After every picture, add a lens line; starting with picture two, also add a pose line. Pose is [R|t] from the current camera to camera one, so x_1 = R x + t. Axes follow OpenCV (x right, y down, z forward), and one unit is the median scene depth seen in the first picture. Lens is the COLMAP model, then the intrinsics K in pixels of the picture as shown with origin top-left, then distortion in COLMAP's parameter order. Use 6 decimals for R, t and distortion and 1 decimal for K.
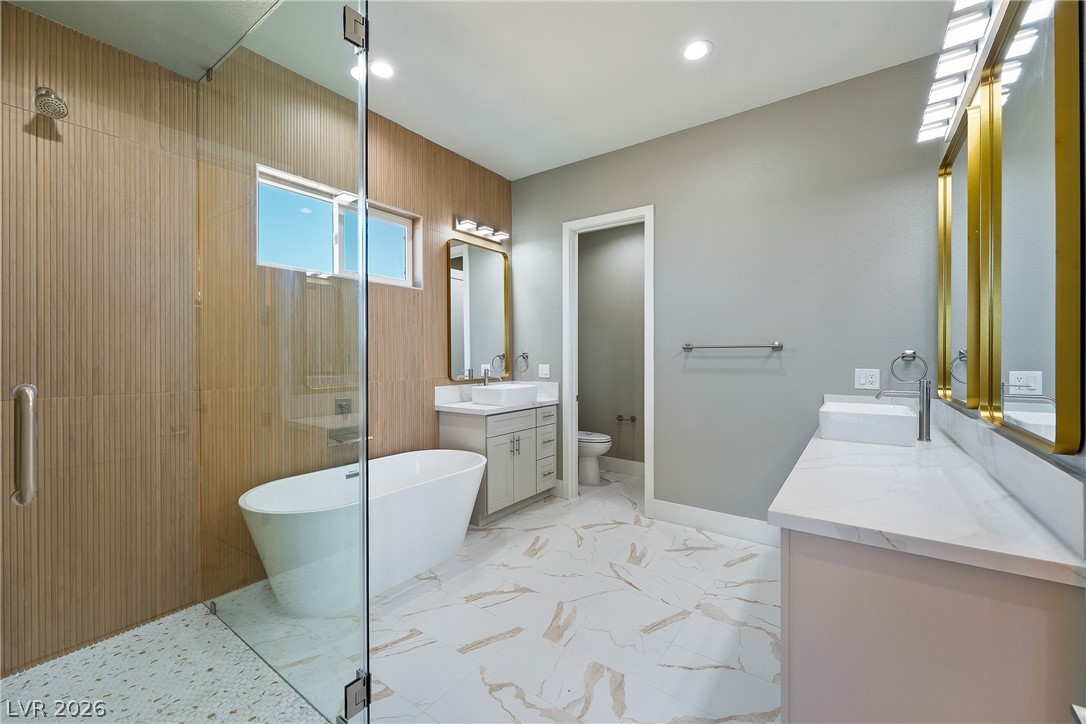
lens RADIAL K [[442.2, 0, 543.0], [0, 442.2, 362.0], [0, 0, 1]] dist [0.000549, -0.000150]
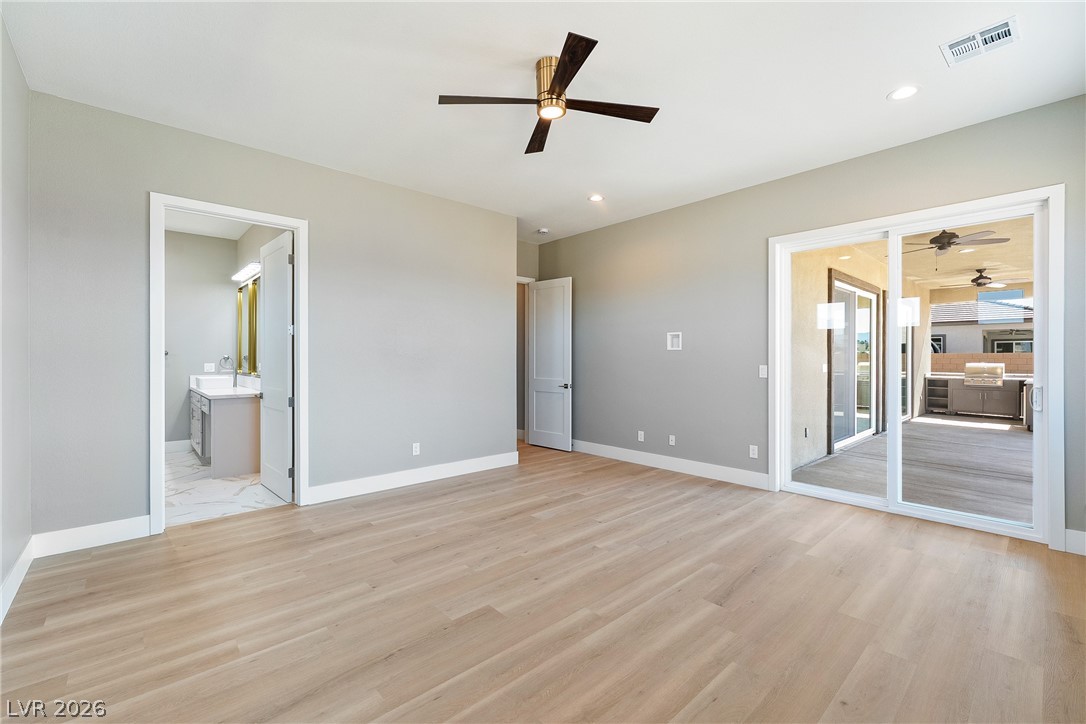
lens RADIAL K [[459.5, 0, 543.6], [0, 459.5, 356.8], [0, 0, 1]] dist [0.001654, 0.000325]
pose [[0.209082, 0.001898, 0.977896, -0.902465], [0.007319, 0.999967, -0.003506, 0.002165], [-0.977871, 0.007891, 0.209061, -0.869685]]
